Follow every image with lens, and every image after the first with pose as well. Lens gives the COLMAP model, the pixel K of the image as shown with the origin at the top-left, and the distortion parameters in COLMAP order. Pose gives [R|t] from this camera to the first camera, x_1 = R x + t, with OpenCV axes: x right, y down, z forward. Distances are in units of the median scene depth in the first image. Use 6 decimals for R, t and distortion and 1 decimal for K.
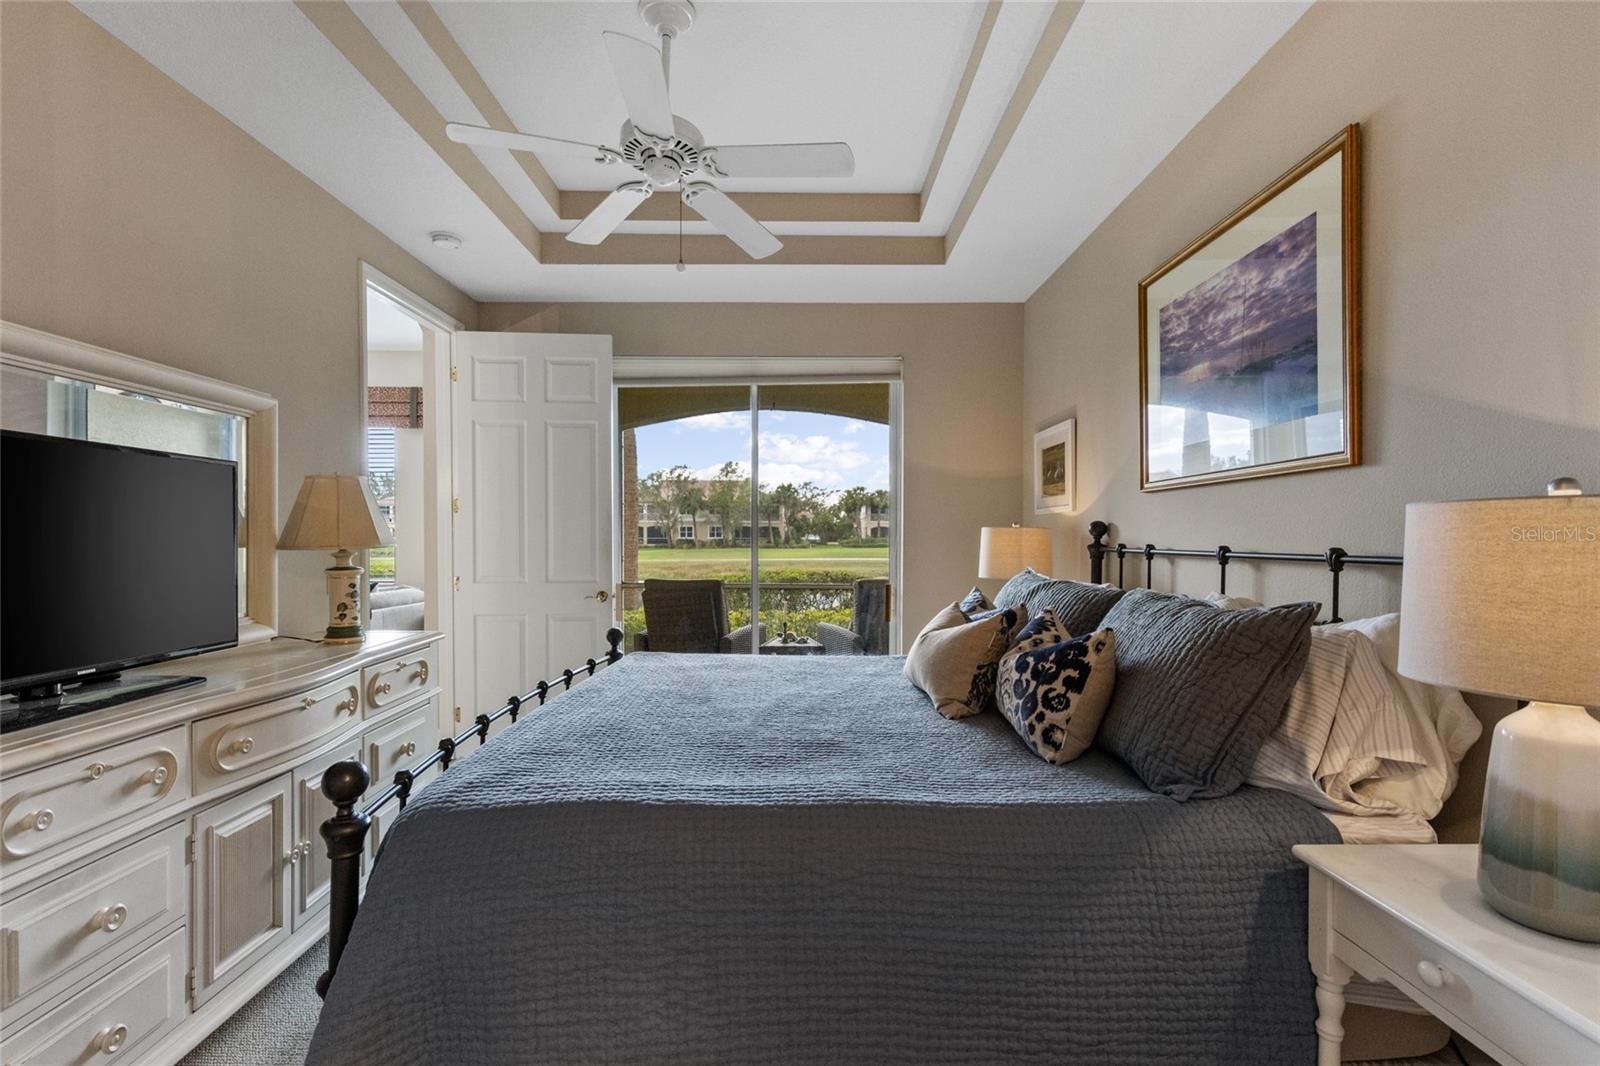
lens RADIAL K [[724.9, 0, 800.0], [0, 724.9, 533.0], [0, 0, 1]] dist [0.004916, -0.000226]
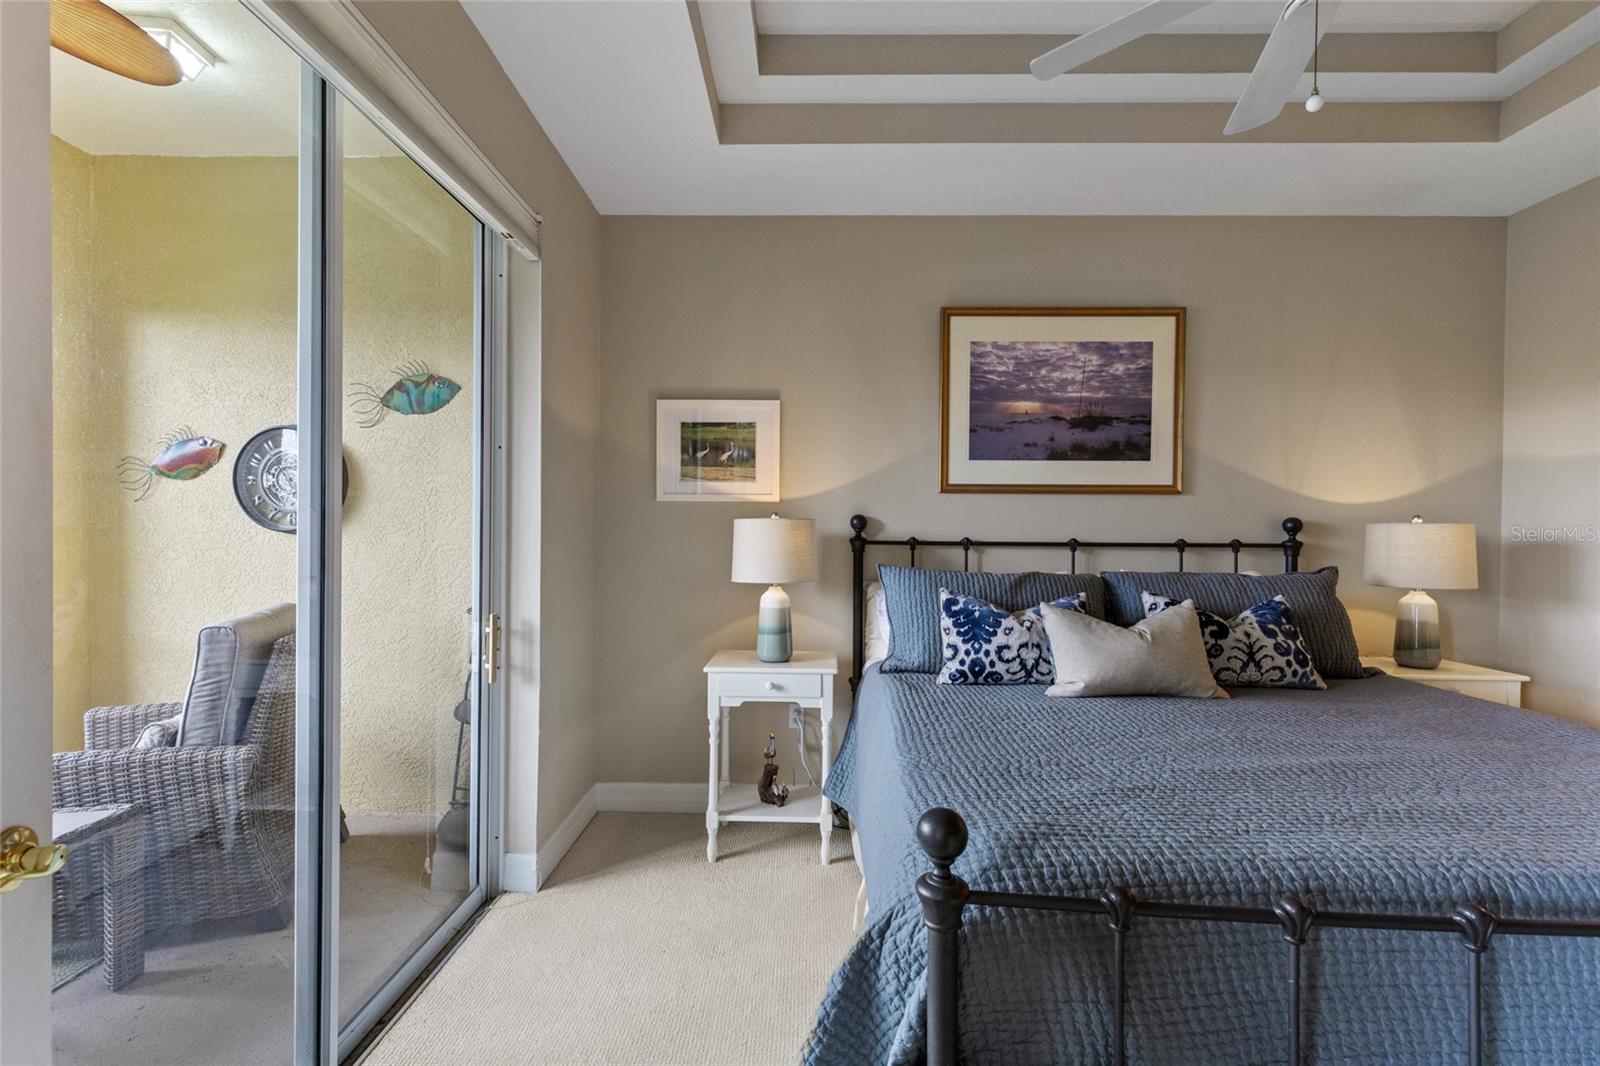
lens RADIAL K [[724.3, 0, 797.6], [0, 724.3, 526.6], [0, 0, 1]] dist [0.002531, -0.000364]
pose [[0.023217, -0.005380, 0.999716, -0.605604], [-0.013075, 0.999898, 0.005685, -0.004496], [-0.999645, -0.013203, 0.023144, 1.069945]]
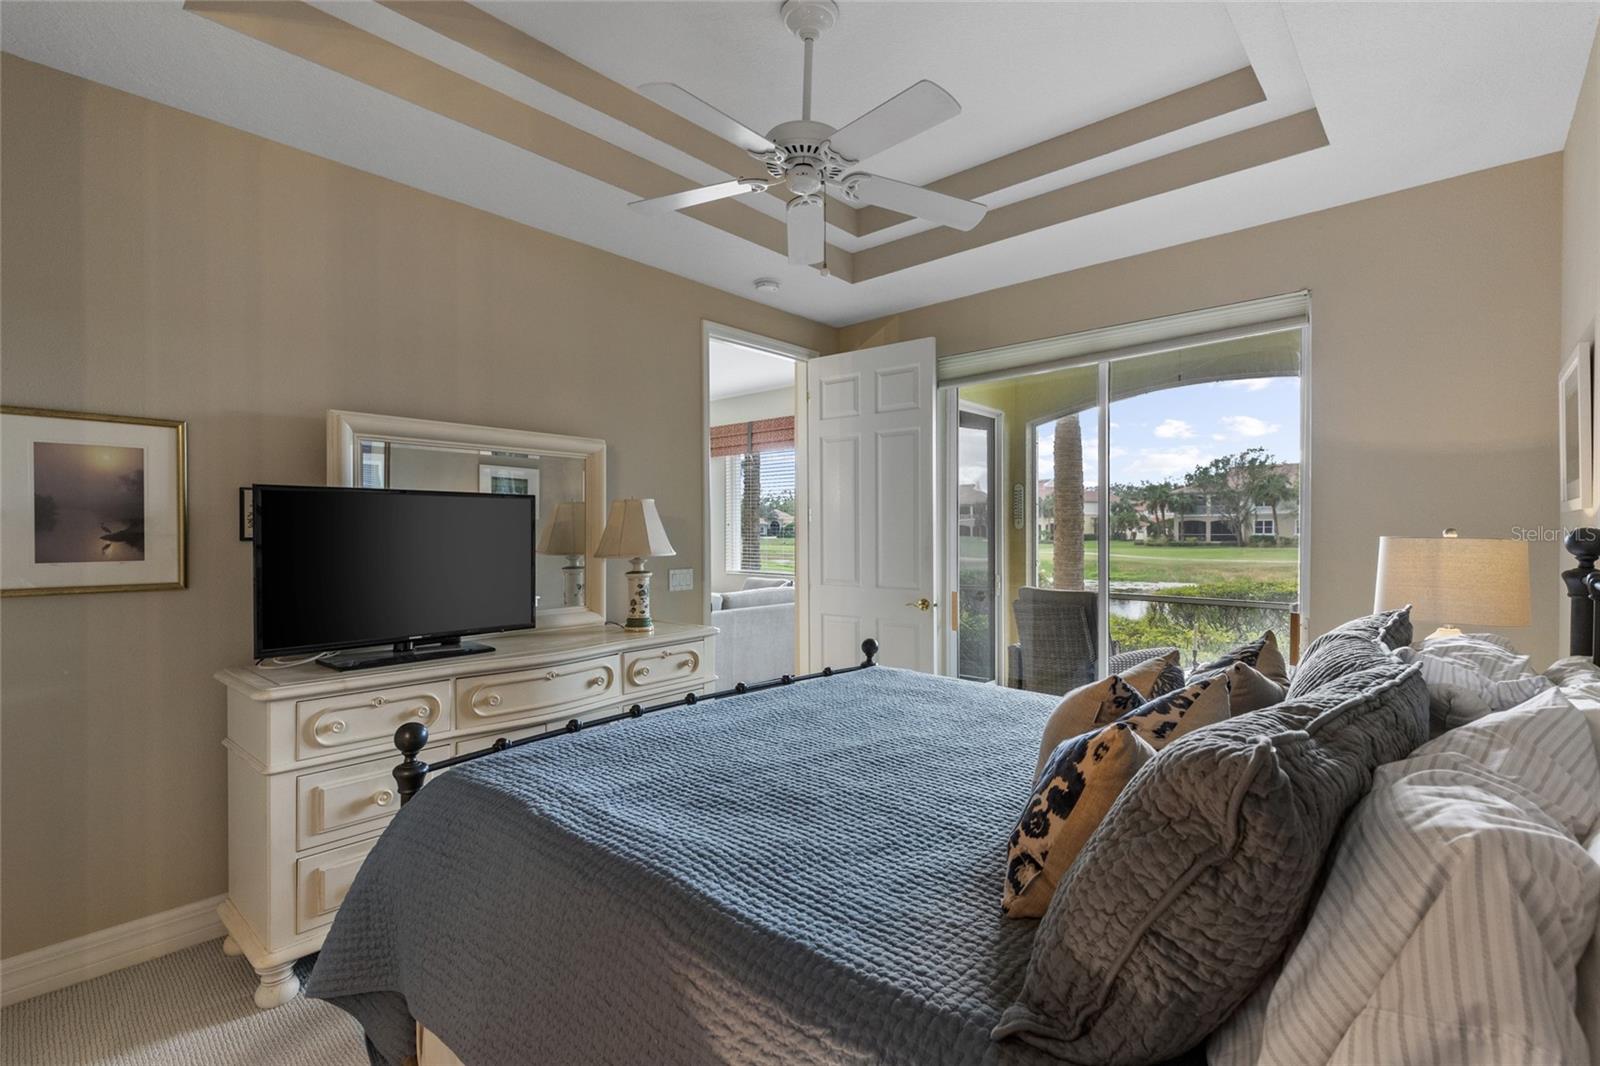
lens RADIAL K [[731.6, 0, 795.9], [0, 731.6, 528.9], [0, 0, 1]] dist [0.003846, 0.000234]
pose [[0.739365, -0.004834, -0.673287, 0.345238], [0.005245, 0.999985, -0.001420, -0.018504], [0.673284, -0.002482, 0.739380, 0.193246]]
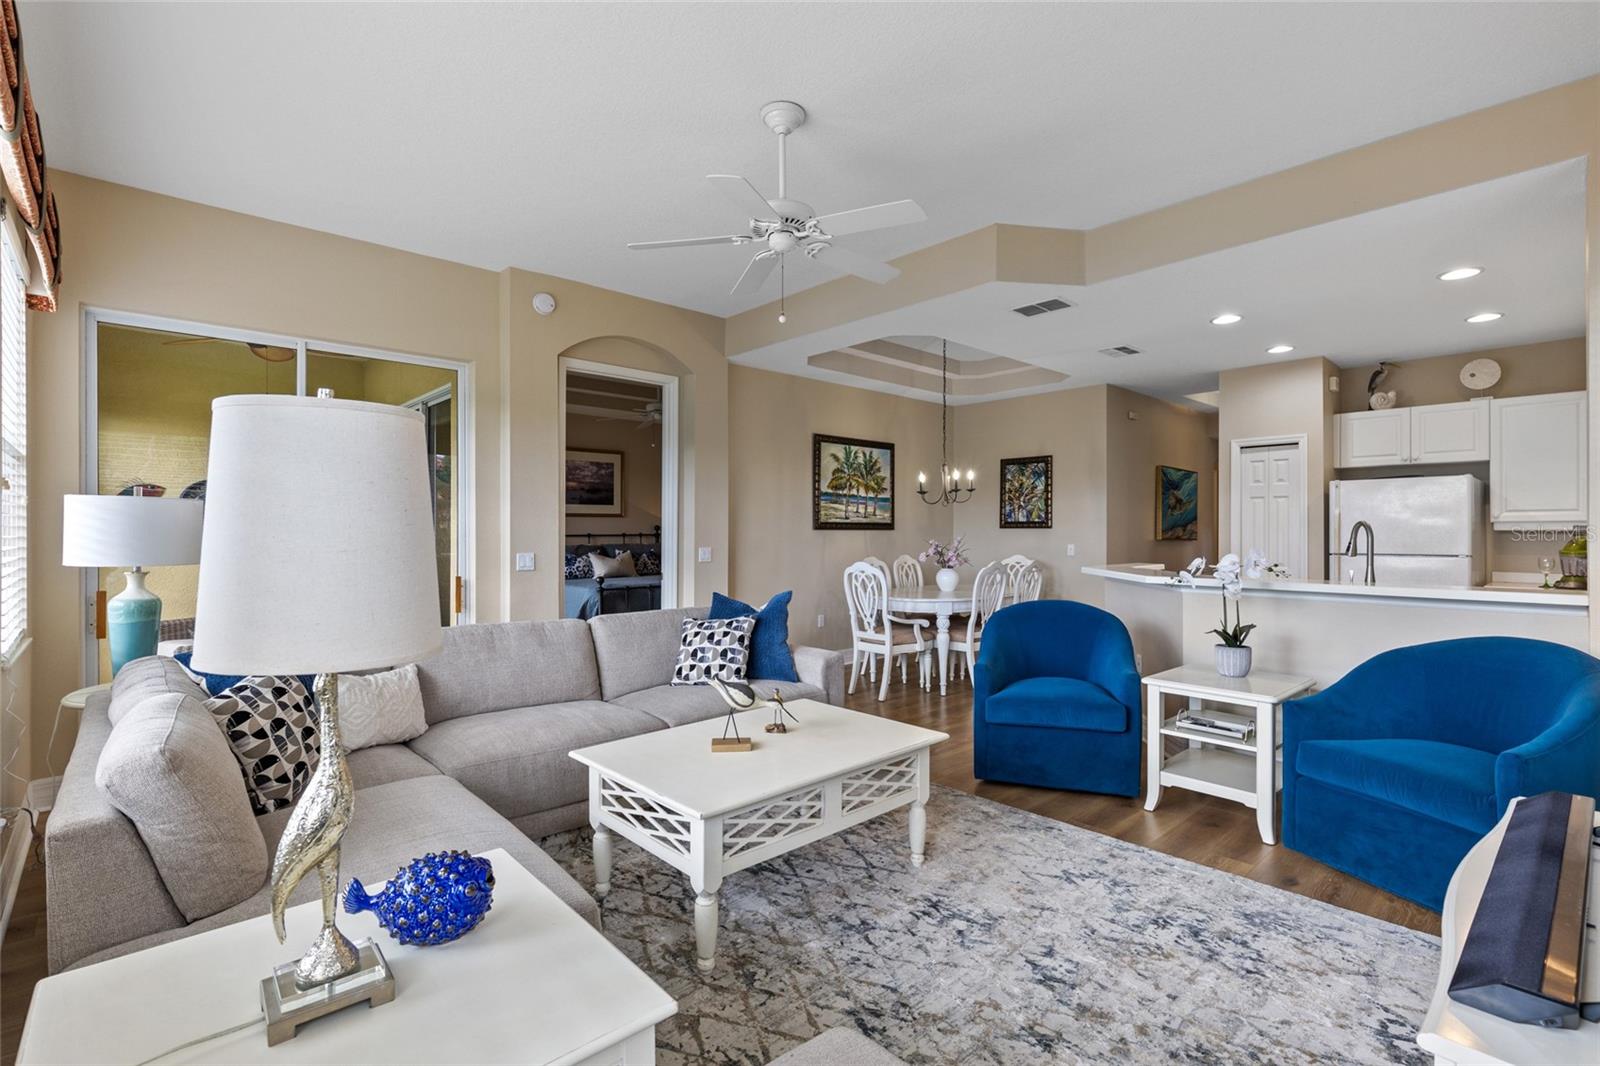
lens RADIAL K [[724.3, 0, 797.6], [0, 724.3, 526.6], [0, 0, 1]] dist [0.002531, -0.000364]
pose [[-0.676906, 0.003374, 0.736062, -2.166897], [-0.002245, 0.999975, -0.006648, 0.003719], [-0.736066, -0.006153, -0.676881, 1.996731]]
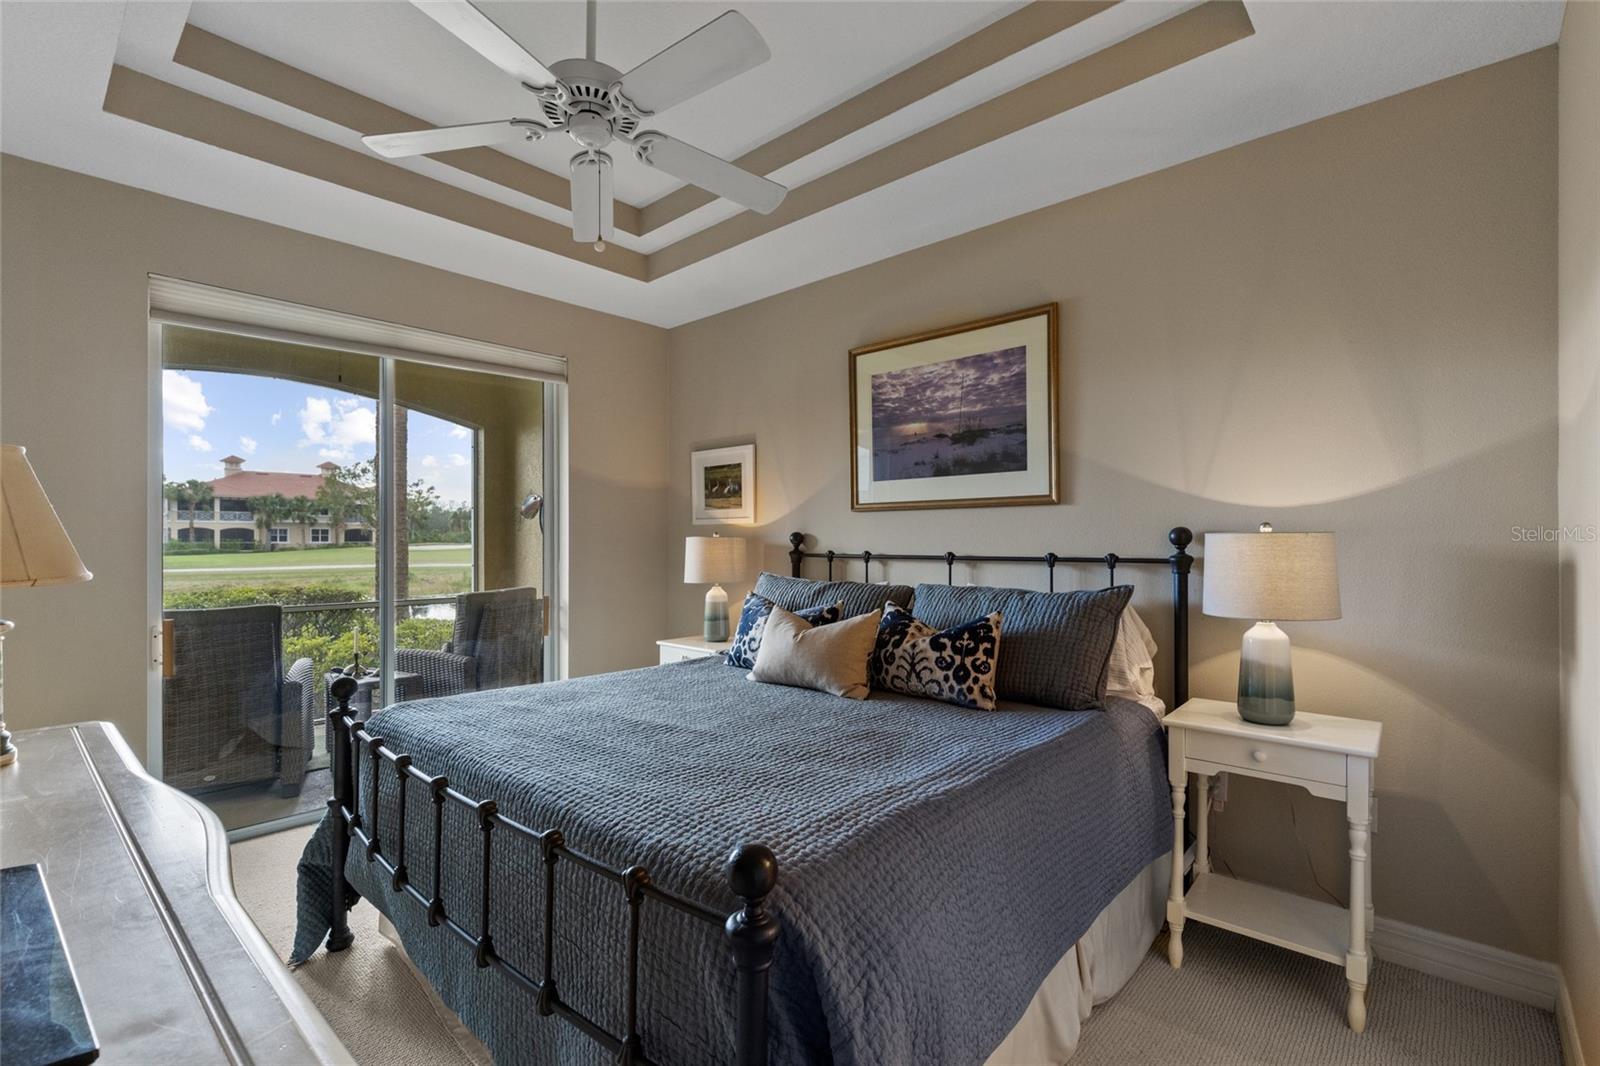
lens RADIAL K [[718.0, 0, 800.6], [0, 718.0, 528.7], [0, 0, 1]] dist [0.004012, -0.000857]
pose [[0.675205, 0.006020, 0.737606, -0.484661], [0.000771, 0.999960, -0.008867, -0.011683], [-0.737630, 0.006555, 0.675174, 0.174035]]
